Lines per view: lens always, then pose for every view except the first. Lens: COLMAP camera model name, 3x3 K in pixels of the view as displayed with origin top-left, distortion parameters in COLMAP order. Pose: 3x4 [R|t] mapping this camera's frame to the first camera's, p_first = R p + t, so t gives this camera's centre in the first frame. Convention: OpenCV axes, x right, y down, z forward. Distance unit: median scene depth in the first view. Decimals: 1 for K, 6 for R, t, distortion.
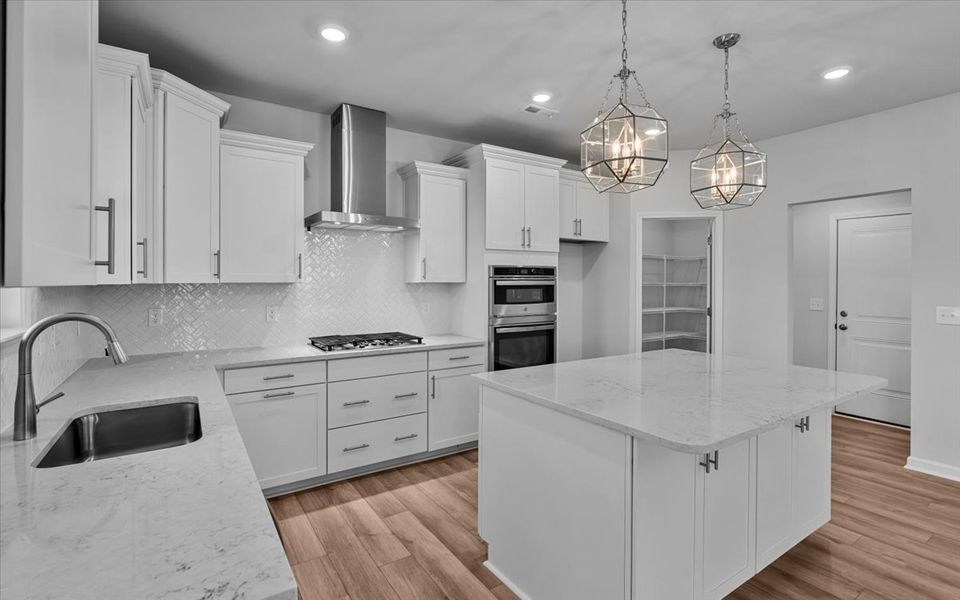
lens RADIAL K [[445.1, 0, 473.9], [0, 445.1, 283.6], [0, 0, 1]] dist [-0.008775, -0.000024]
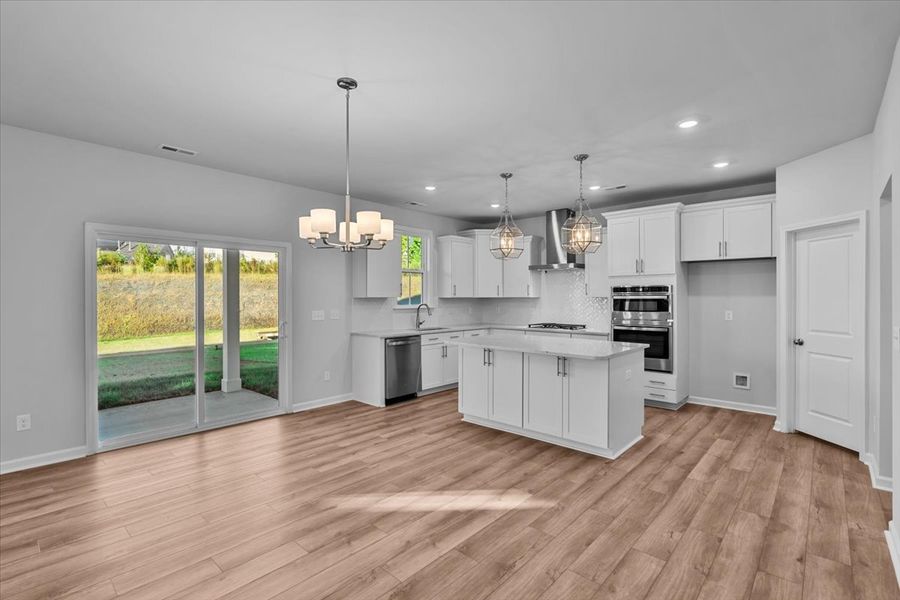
lens RADIAL K [[416.1, 0, 452.5], [0, 416.1, 297.0], [0, 0, 1]] dist [-0.005291, 0.000149]
pose [[0.254950, -0.003450, -0.966948, 1.469399], [-0.002994, 0.999986, -0.004358, 0.005951], [0.966950, 0.004006, 0.254936, 0.069503]]
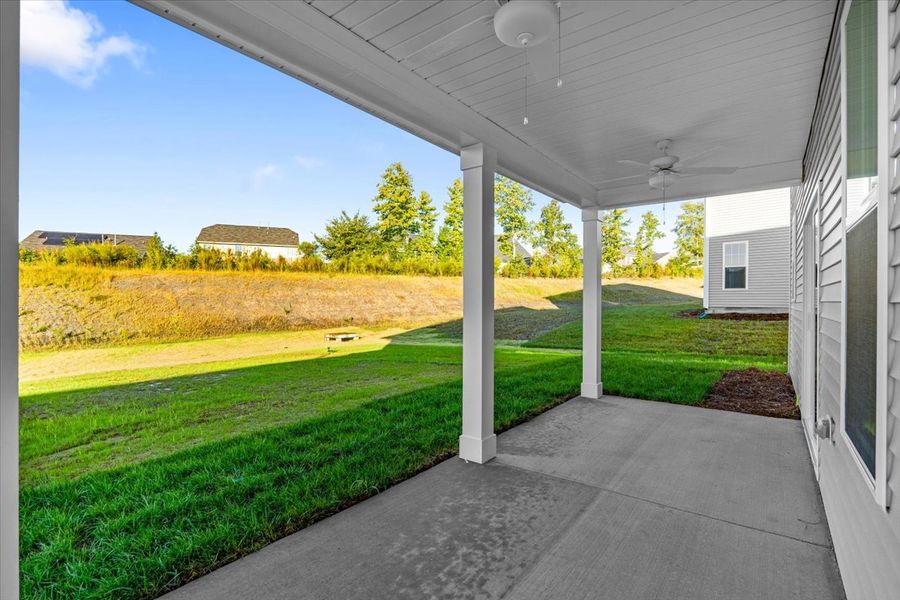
lens RADIAL K [[416.1, 0, 450.4], [0, 416.1, 300.1], [0, 0, 1]] dist [-0.005291, 0.000149]
pose [[0.335809, -0.001793, -0.941928, 0.679654], [-0.007685, 0.999960, -0.004643, 0.065543], [0.941899, 0.008798, 0.335781, -1.562415]]
